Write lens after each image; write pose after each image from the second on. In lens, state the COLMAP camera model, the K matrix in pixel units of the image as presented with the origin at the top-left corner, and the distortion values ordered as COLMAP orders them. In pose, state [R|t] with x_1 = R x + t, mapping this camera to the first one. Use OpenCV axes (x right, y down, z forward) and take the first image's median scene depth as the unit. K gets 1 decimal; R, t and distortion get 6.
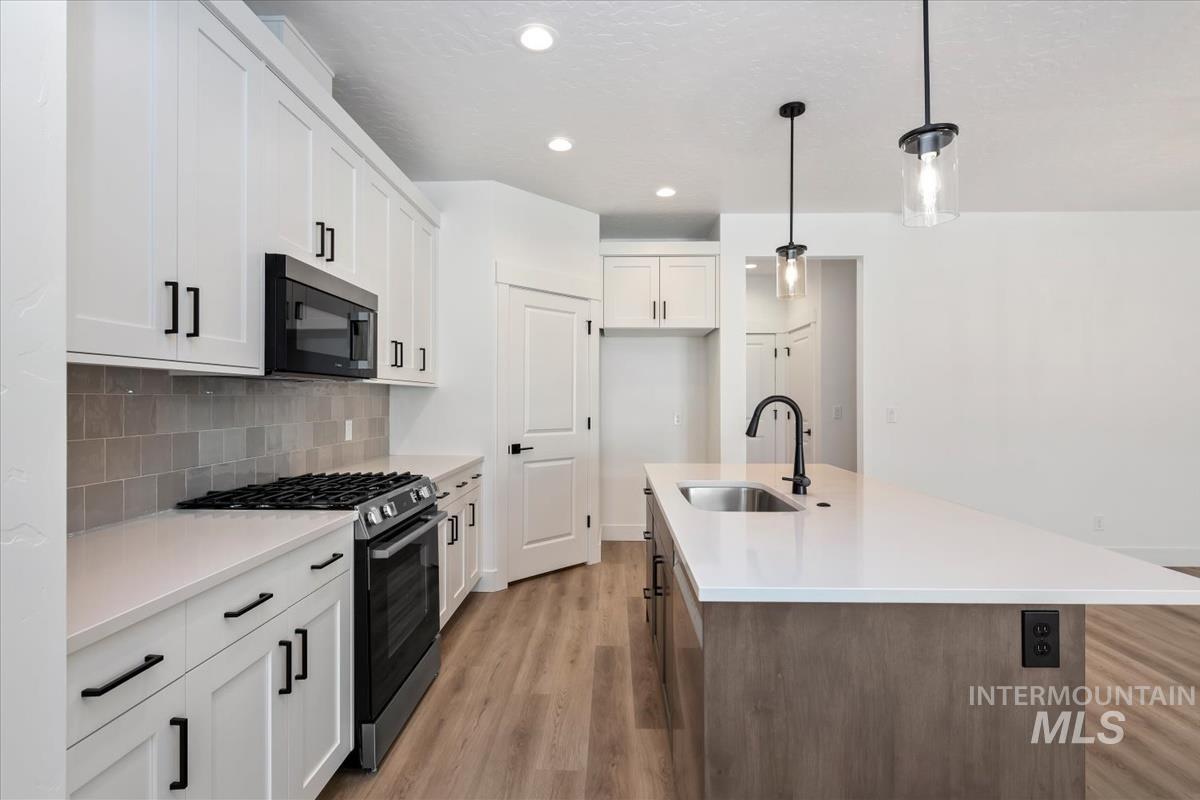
lens RADIAL K [[574.9, 0, 600.0], [0, 574.9, 400.0], [0, 0, 1]] dist [-0.001046, -0.000245]
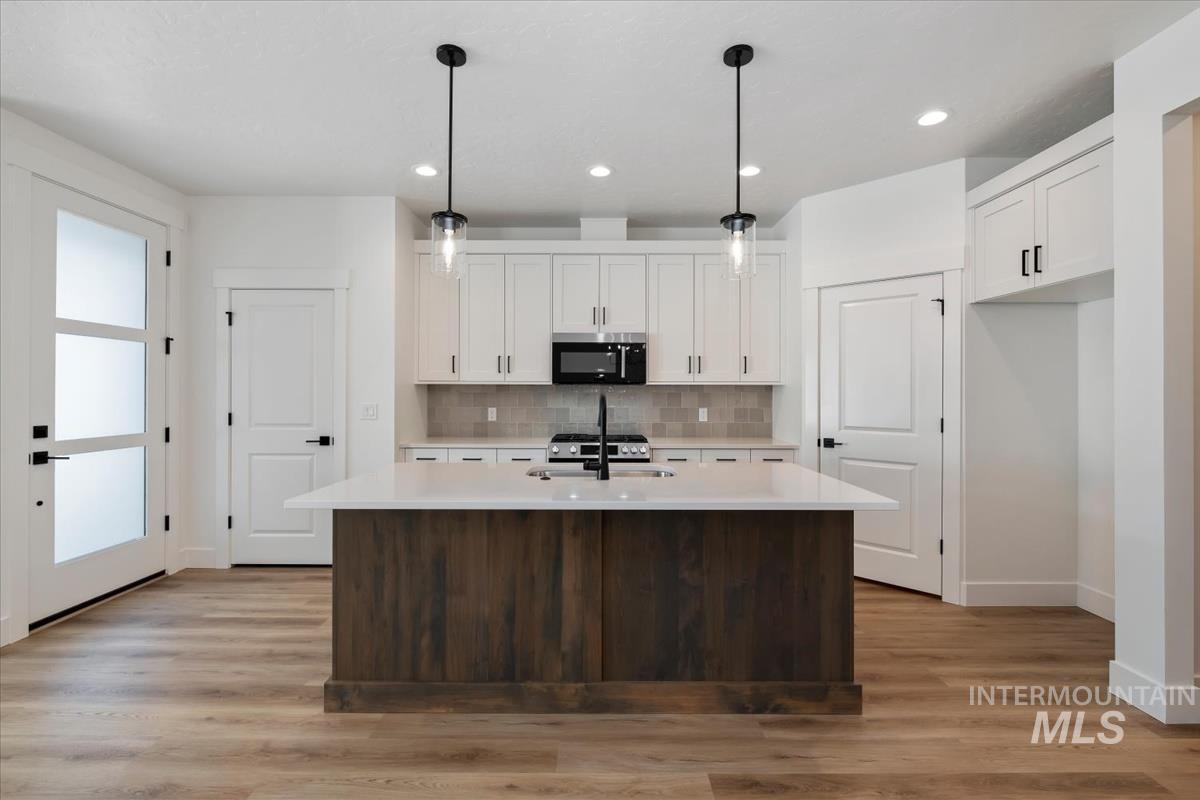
lens RADIAL K [[535.3, 0, 589.8], [0, 535.3, 390.8], [0, 0, 1]] dist [-0.001825, -0.000837]
pose [[0.024794, -0.004968, -0.999680, 1.128908], [-0.004459, 0.999977, -0.005080, -0.003292], [0.999683, 0.004583, 0.024771, 0.759539]]
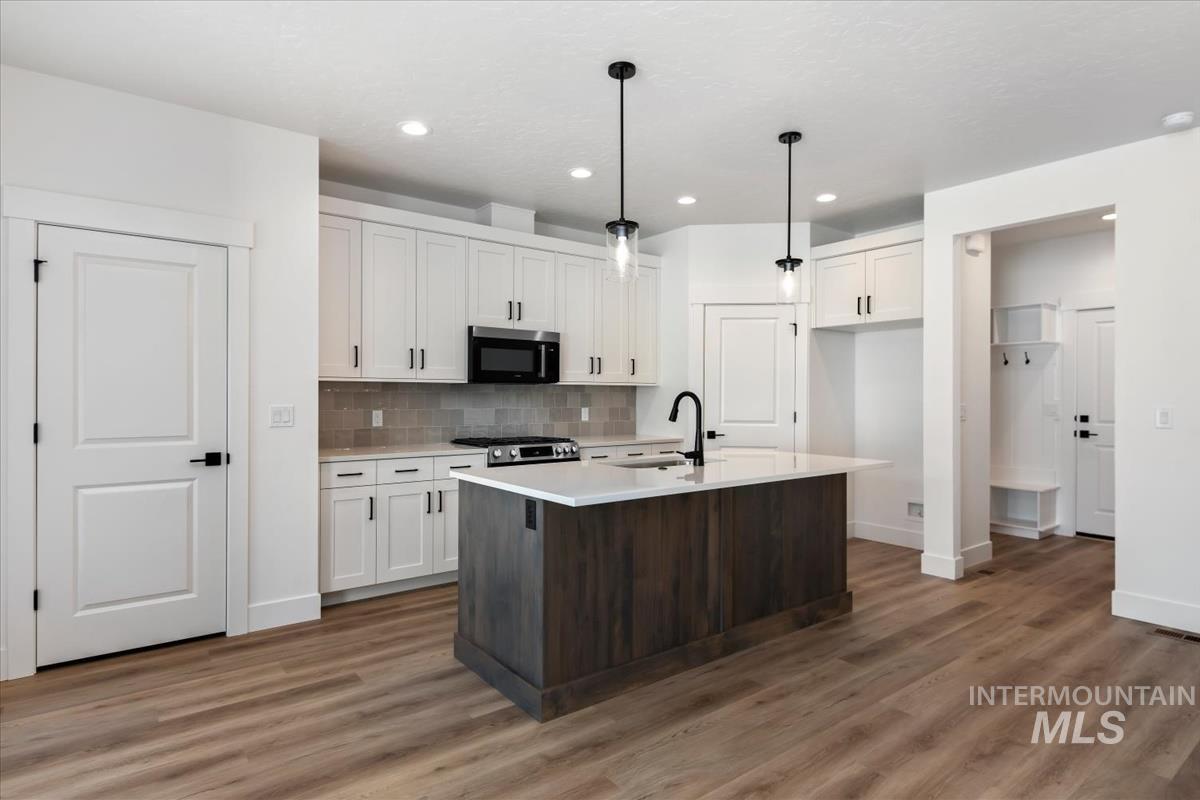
lens RADIAL K [[644.0, 0, 599.1], [0, 644.0, 395.3], [0, 0, 1]] dist [0.007229, -0.000743]
pose [[0.630180, 0.000279, -0.776449, 1.090756], [-0.004049, 0.999988, -0.002926, 0.005973], [0.776438, 0.004987, 0.630174, -0.089120]]
